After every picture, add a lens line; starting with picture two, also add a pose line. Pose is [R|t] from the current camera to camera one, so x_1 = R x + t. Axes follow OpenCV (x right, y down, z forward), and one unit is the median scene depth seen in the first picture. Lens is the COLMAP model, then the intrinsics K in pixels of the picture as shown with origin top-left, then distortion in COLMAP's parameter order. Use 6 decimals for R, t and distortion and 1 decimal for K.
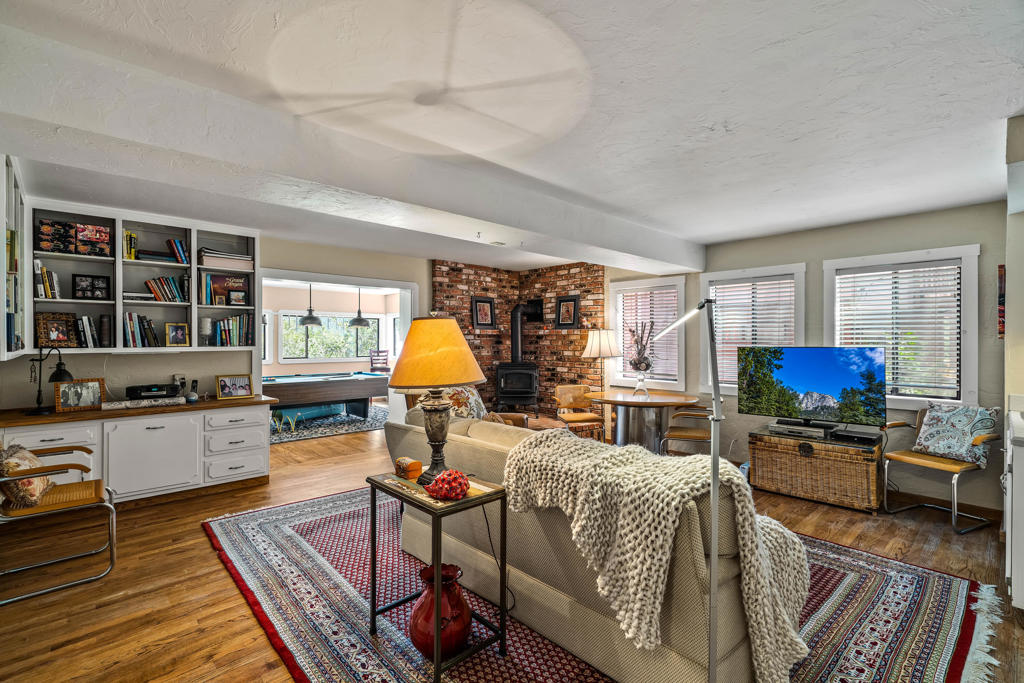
lens RADIAL K [[470.4, 0, 513.4], [0, 470.4, 342.0], [0, 0, 1]] dist [-0.001996, -0.000468]
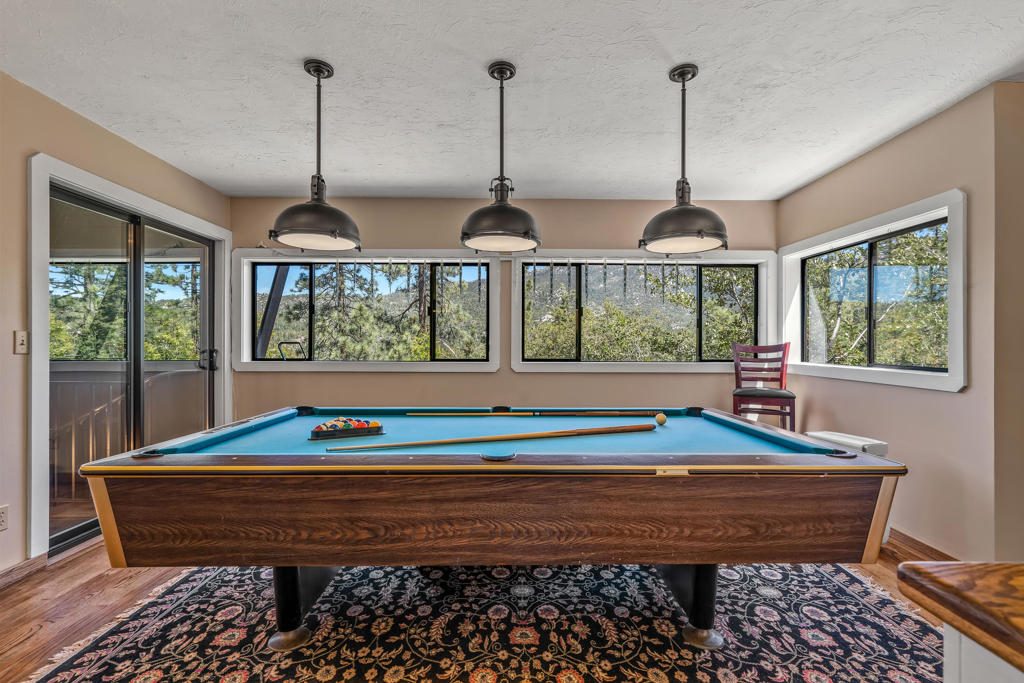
lens RADIAL K [[470.4, 0, 513.2], [0, 470.4, 341.1], [0, 0, 1]] dist [-0.001996, -0.000468]
pose [[0.733237, -0.002595, -0.679968, -0.276873], [-0.005882, 0.999931, -0.010159, 0.031955], [0.679948, 0.011448, 0.733171, 0.941611]]
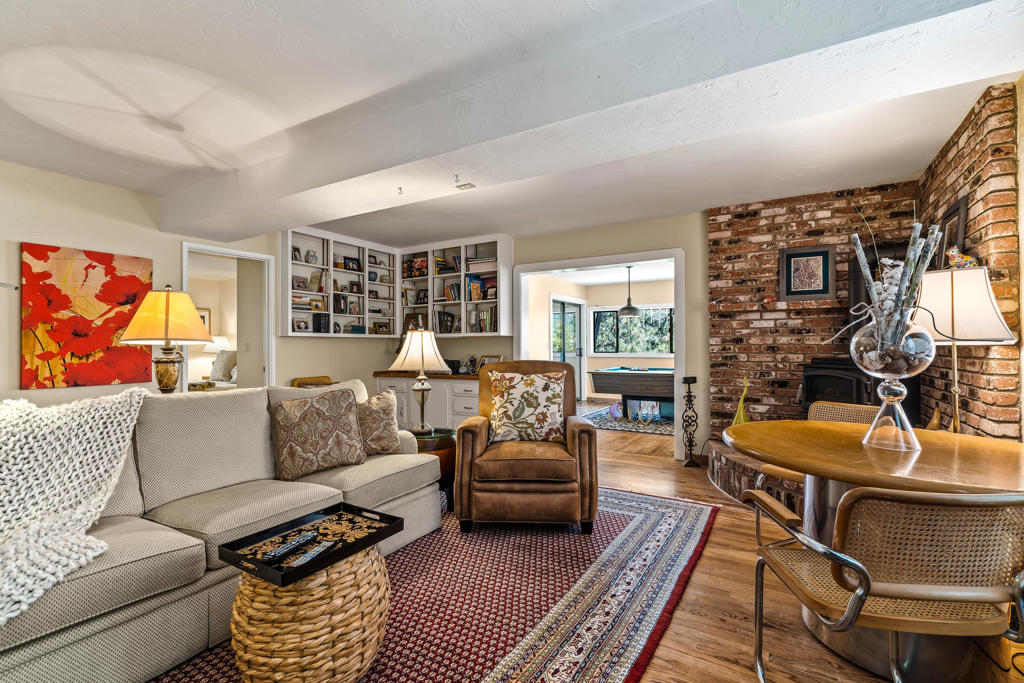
lens RADIAL K [[470.4, 0, 511.4], [0, 470.4, 340.9], [0, 0, 1]] dist [-0.001996, -0.000468]
pose [[0.266148, -0.008516, -0.963894, 0.428300], [0.001793, 0.999964, -0.008340, 0.028782], [0.963930, 0.000491, 0.266154, 0.508581]]
